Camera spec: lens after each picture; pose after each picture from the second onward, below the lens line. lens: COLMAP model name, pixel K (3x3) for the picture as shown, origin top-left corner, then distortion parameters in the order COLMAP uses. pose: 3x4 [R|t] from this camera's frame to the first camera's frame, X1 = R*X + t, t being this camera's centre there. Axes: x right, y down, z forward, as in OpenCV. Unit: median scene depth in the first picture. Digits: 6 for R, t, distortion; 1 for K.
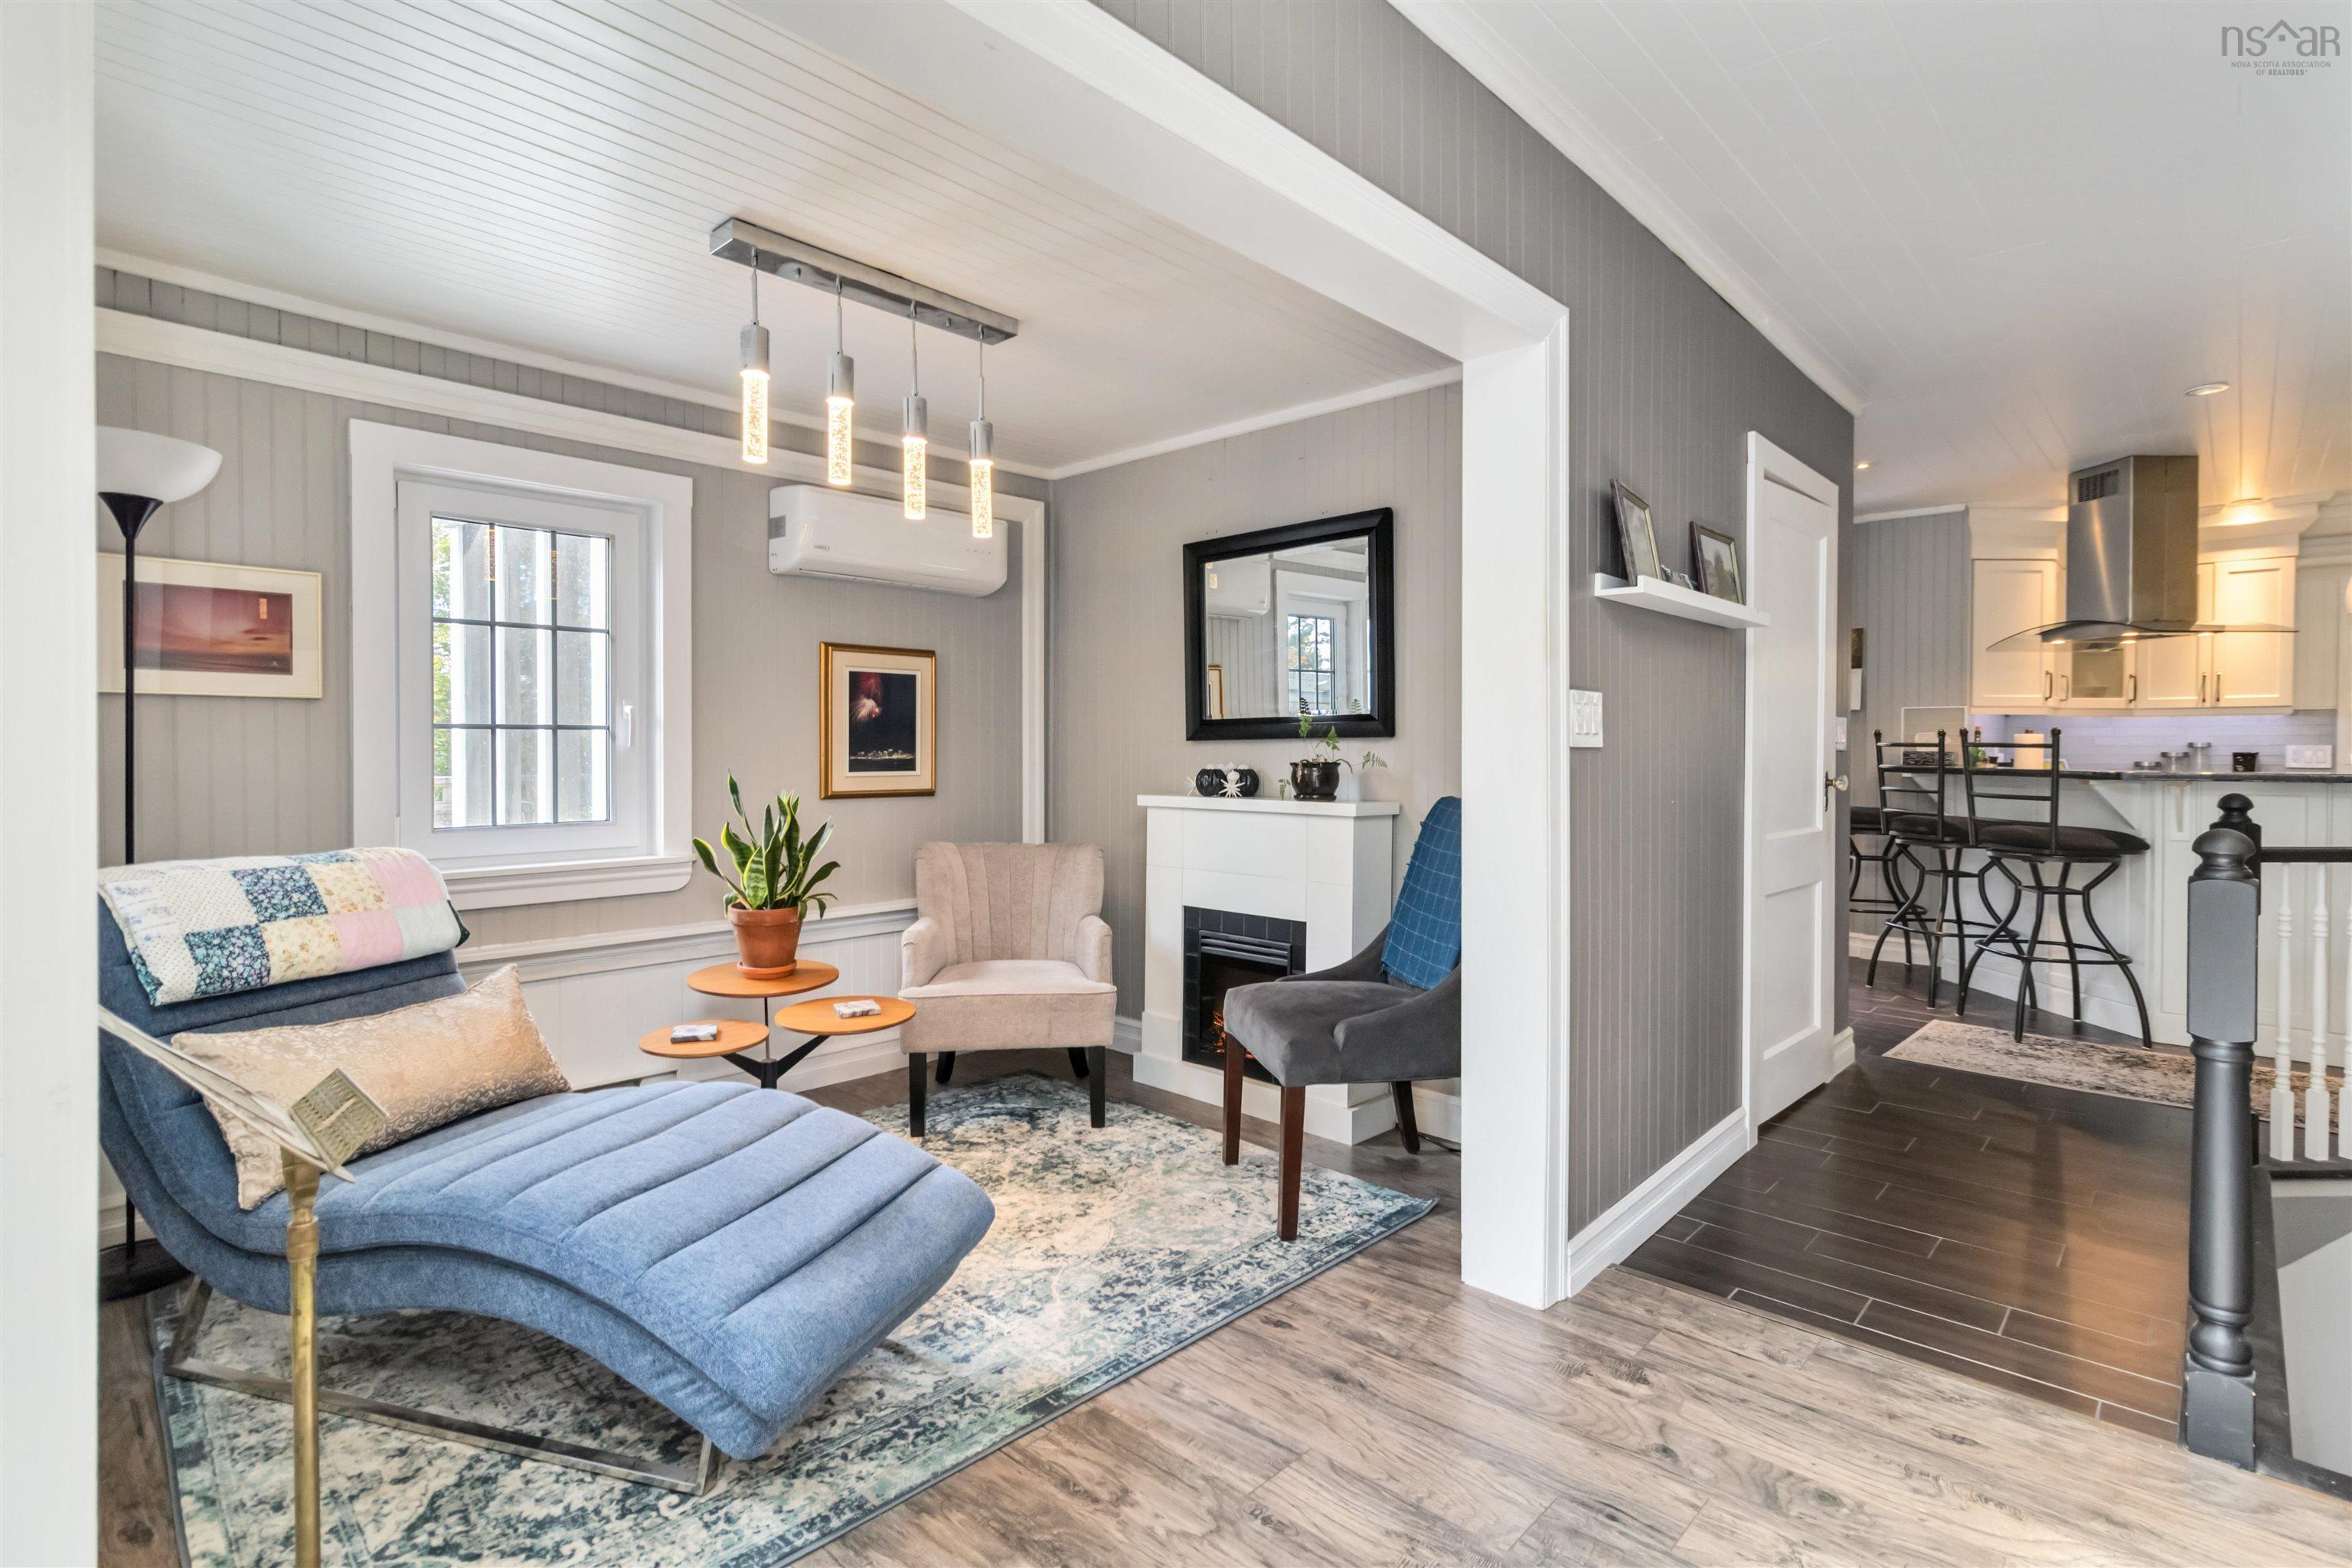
lens RADIAL K [[1130.2, 0, 1179.1], [0, 1130.2, 765.2], [0, 0, 1]] dist [0.003325, 0.000934]
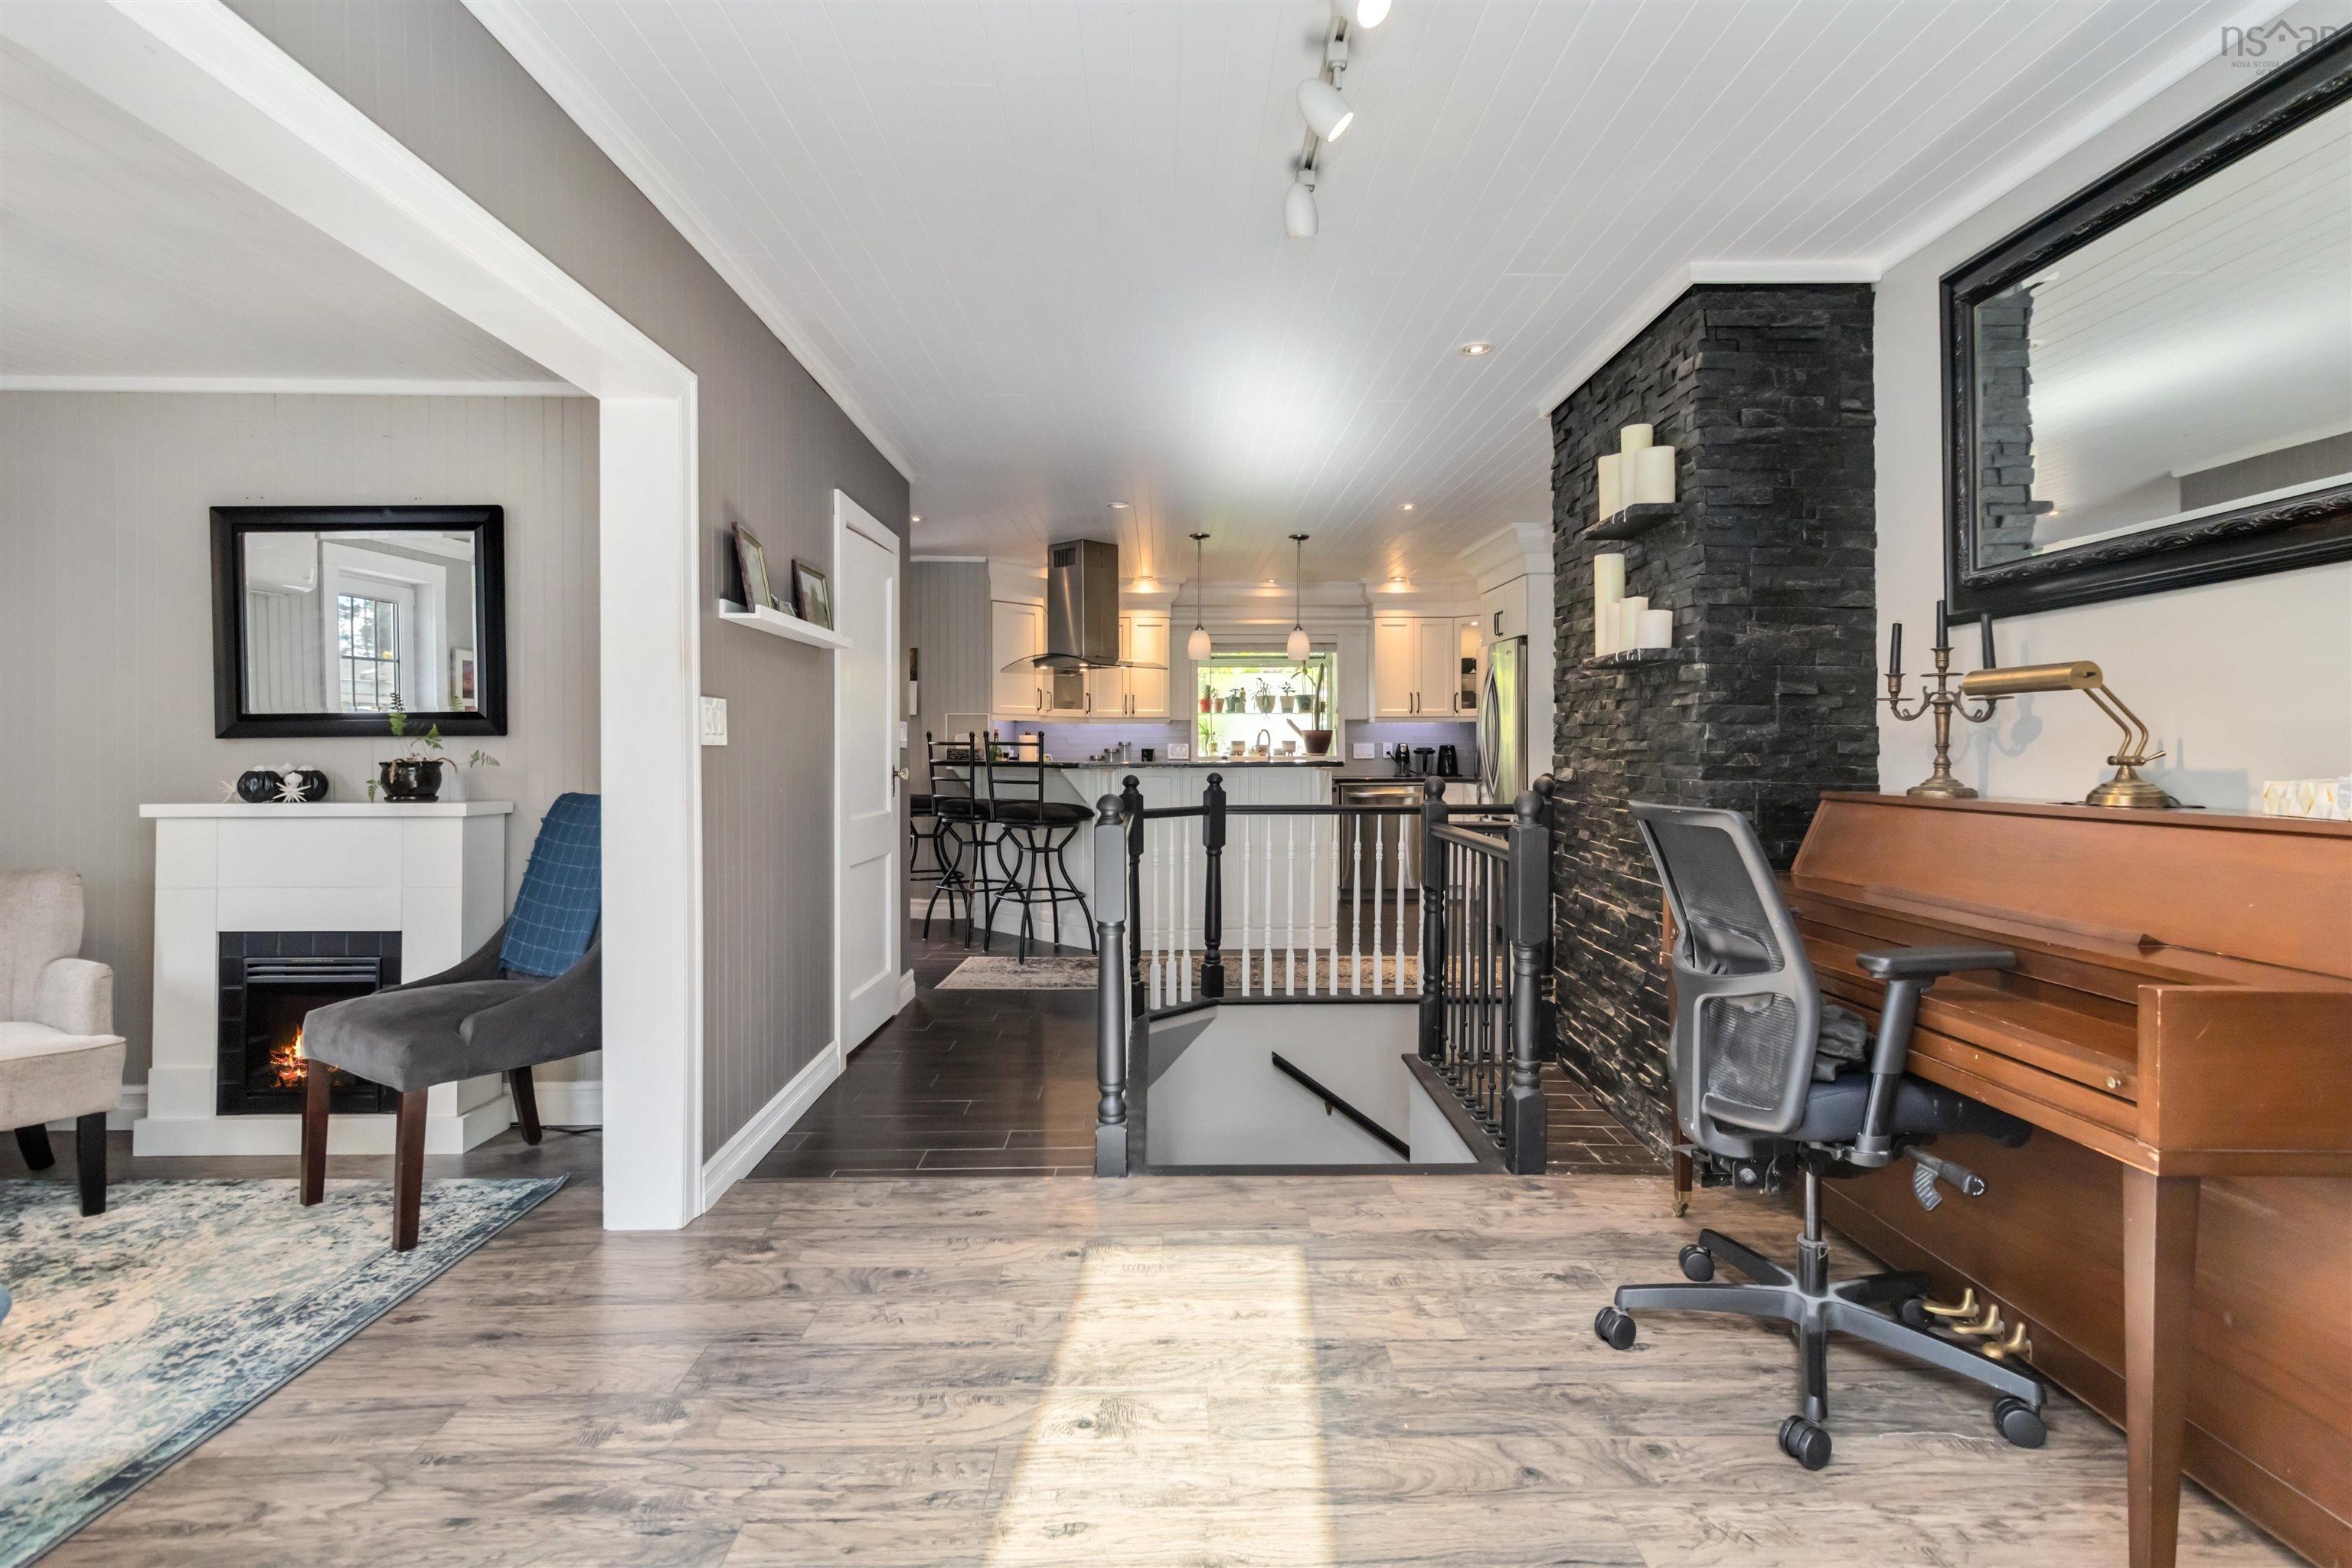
lens RADIAL K [[1144.6, 0, 1183.9], [0, 1144.6, 745.4], [0, 0, 1]] dist [0.006116, 0.001930]
pose [[0.716987, -0.000992, 0.697085, -0.096934], [0.012325, 0.999861, -0.011255, 0.002868], [-0.696977, 0.016661, 0.716900, -0.159580]]
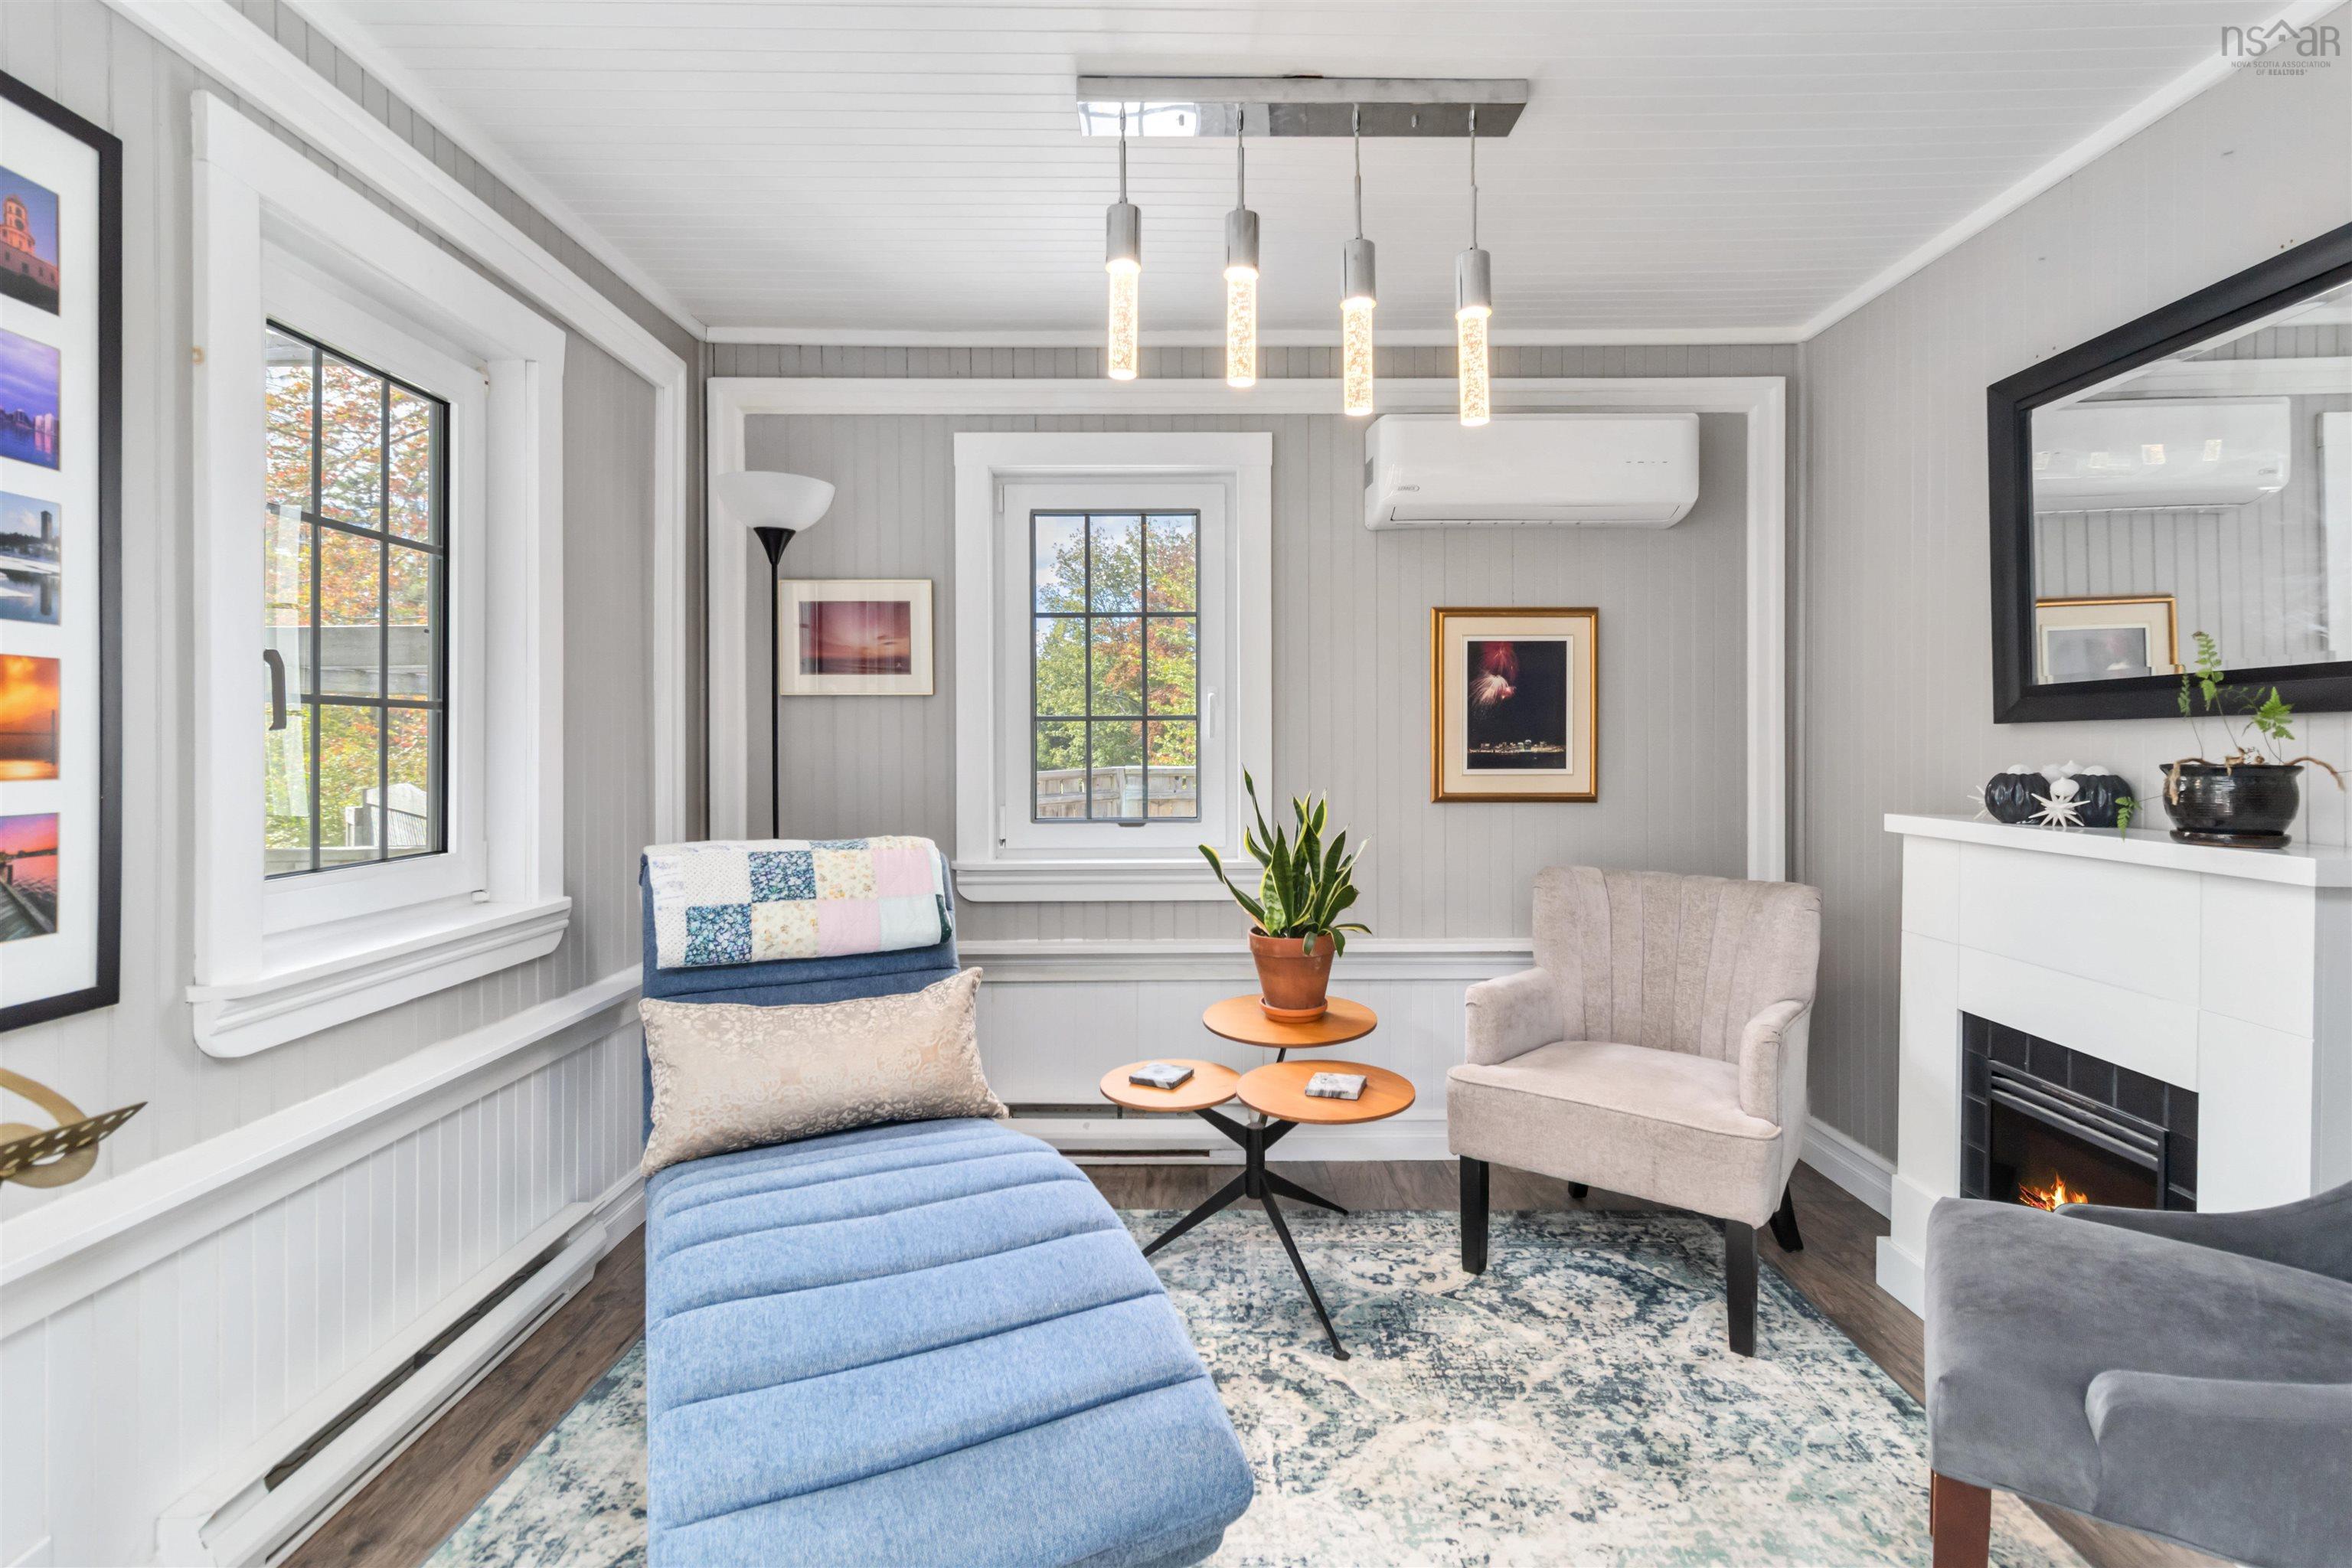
lens RADIAL K [[1144.6, 0, 1183.9], [0, 1144.6, 745.4], [0, 0, 1]] dist [0.006116, 0.001930]
pose [[0.693328, 0.000396, -0.720622, 0.185019], [-0.007312, 0.999952, -0.006485, -0.004800], [0.720585, 0.009766, 0.693297, 0.378795]]
